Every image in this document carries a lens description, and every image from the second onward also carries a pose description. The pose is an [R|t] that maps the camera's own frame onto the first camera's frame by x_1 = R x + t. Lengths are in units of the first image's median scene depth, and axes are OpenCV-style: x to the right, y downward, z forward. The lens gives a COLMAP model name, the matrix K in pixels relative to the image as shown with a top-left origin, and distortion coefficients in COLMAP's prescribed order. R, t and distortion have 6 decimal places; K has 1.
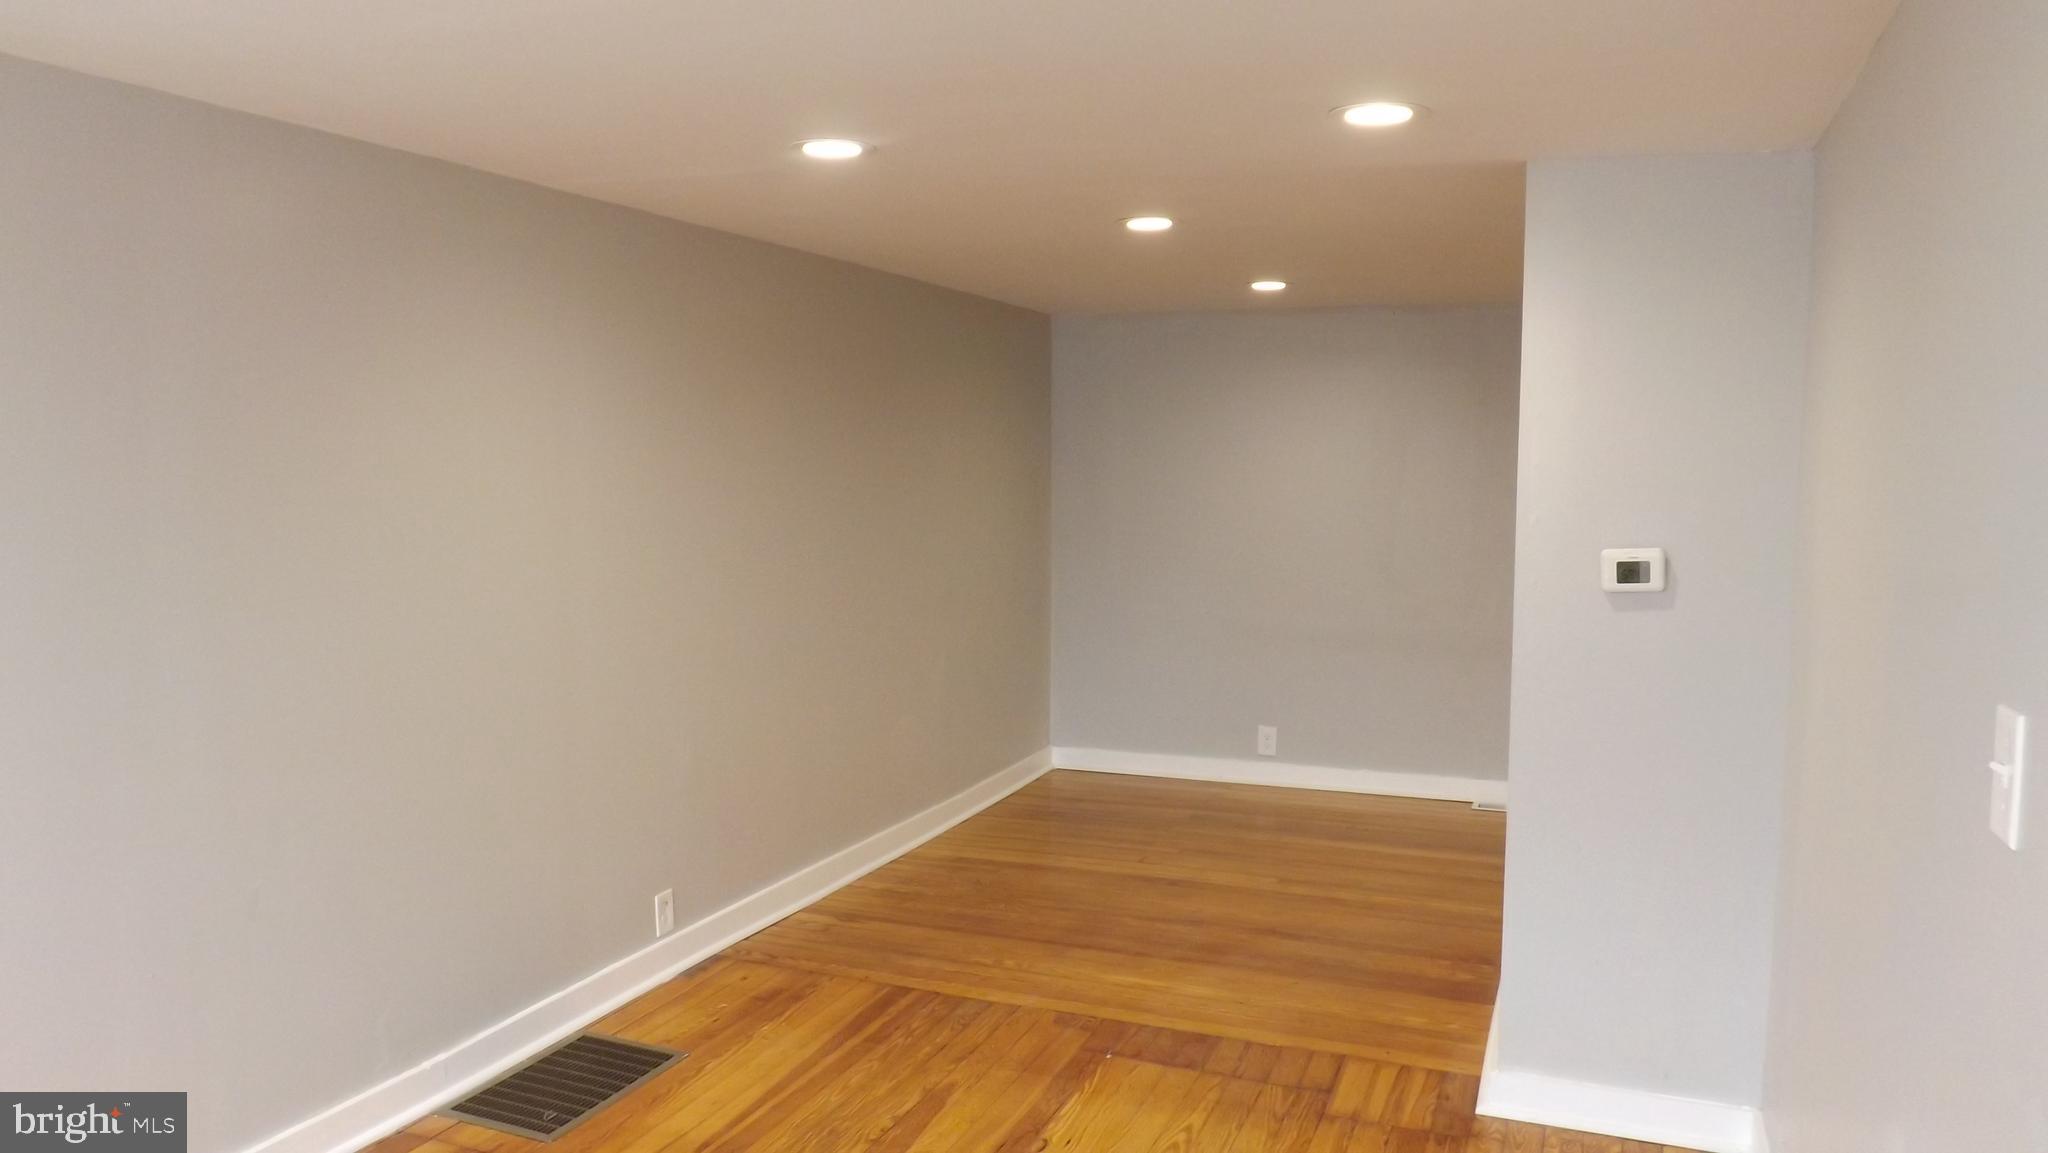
lens RADIAL K [[1508.0, 0, 1025.6], [0, 1508.0, 580.7], [0, 0, 1]] dist [-0.036446, -0.000580]
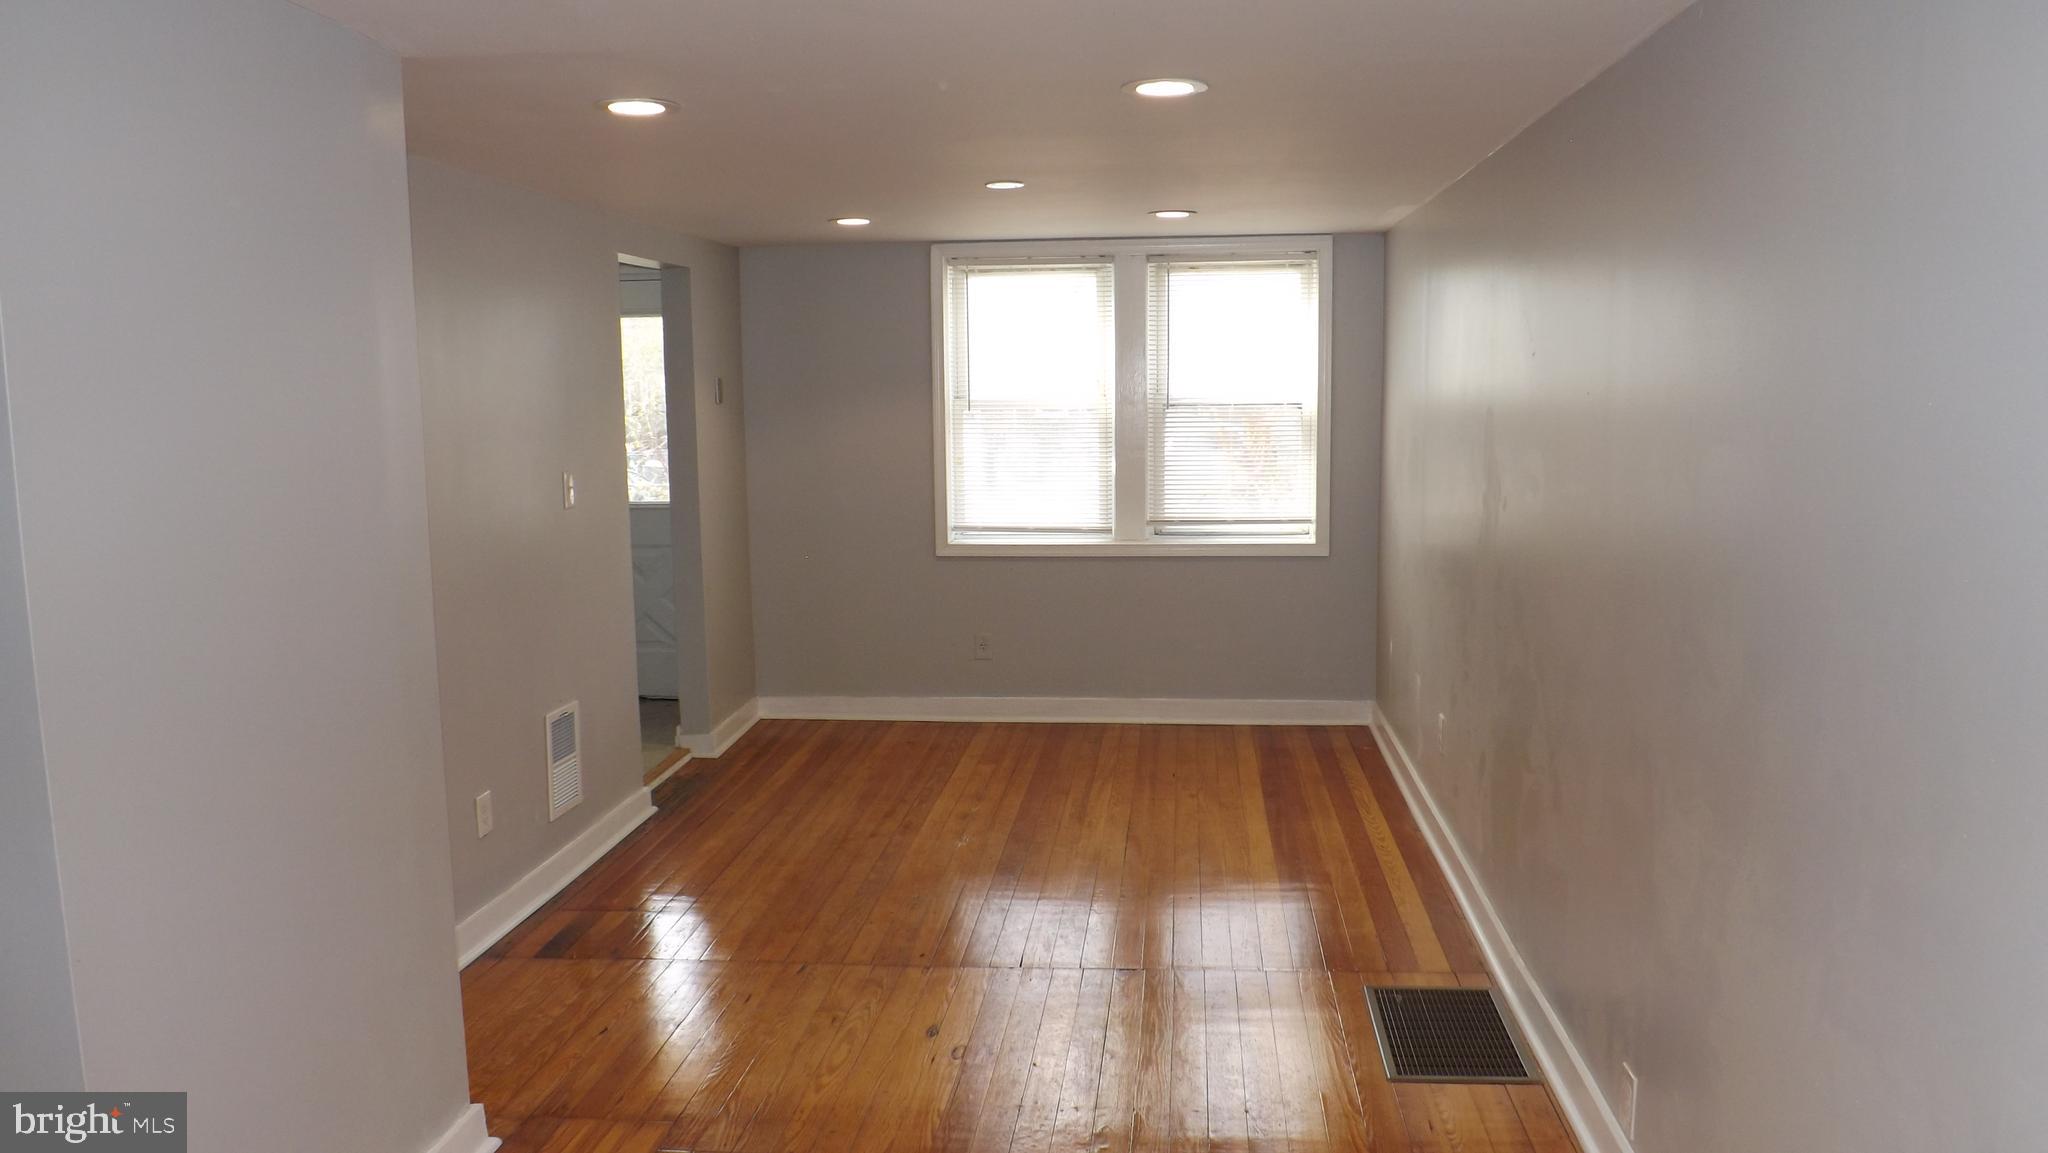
lens RADIAL K [[1508.0, 0, 1025.6], [0, 1508.0, 580.7], [0, 0, 1]] dist [-0.036446, -0.000580]
pose [[-0.964665, 0.039200, -0.260547, 0.211353], [-0.016351, 0.978058, 0.207690, -0.162784], [0.262971, 0.204612, -0.942857, 1.806534]]
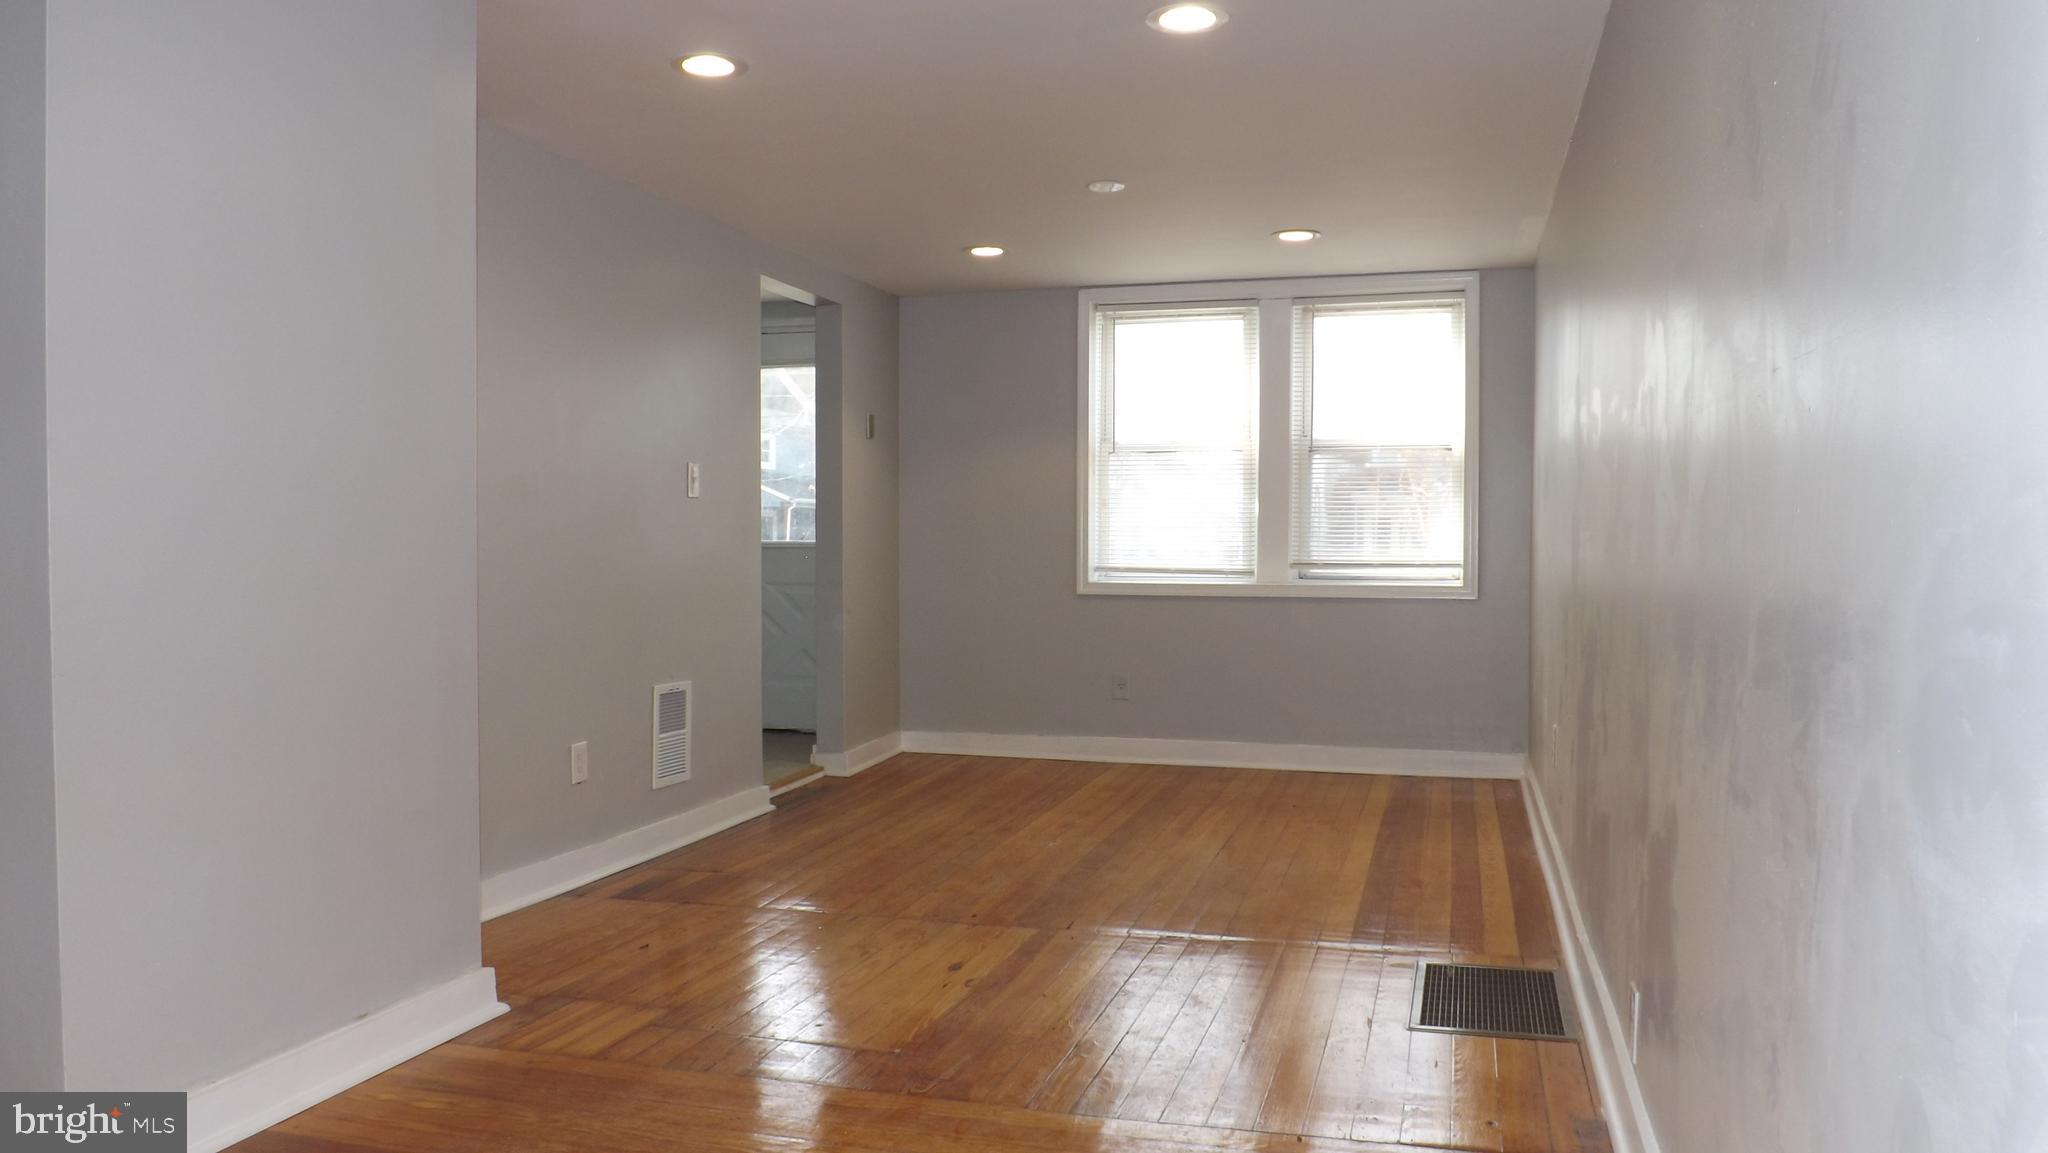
lens RADIAL K [[1508.0, 0, 1025.6], [0, 1508.0, 580.7], [0, 0, 1]] dist [-0.036446, -0.000580]
pose [[-0.995874, -0.009455, -0.090254, 0.065165], [-0.018761, 0.994522, 0.102826, -0.012698], [0.088787, 0.104095, -0.990596, 1.868518]]
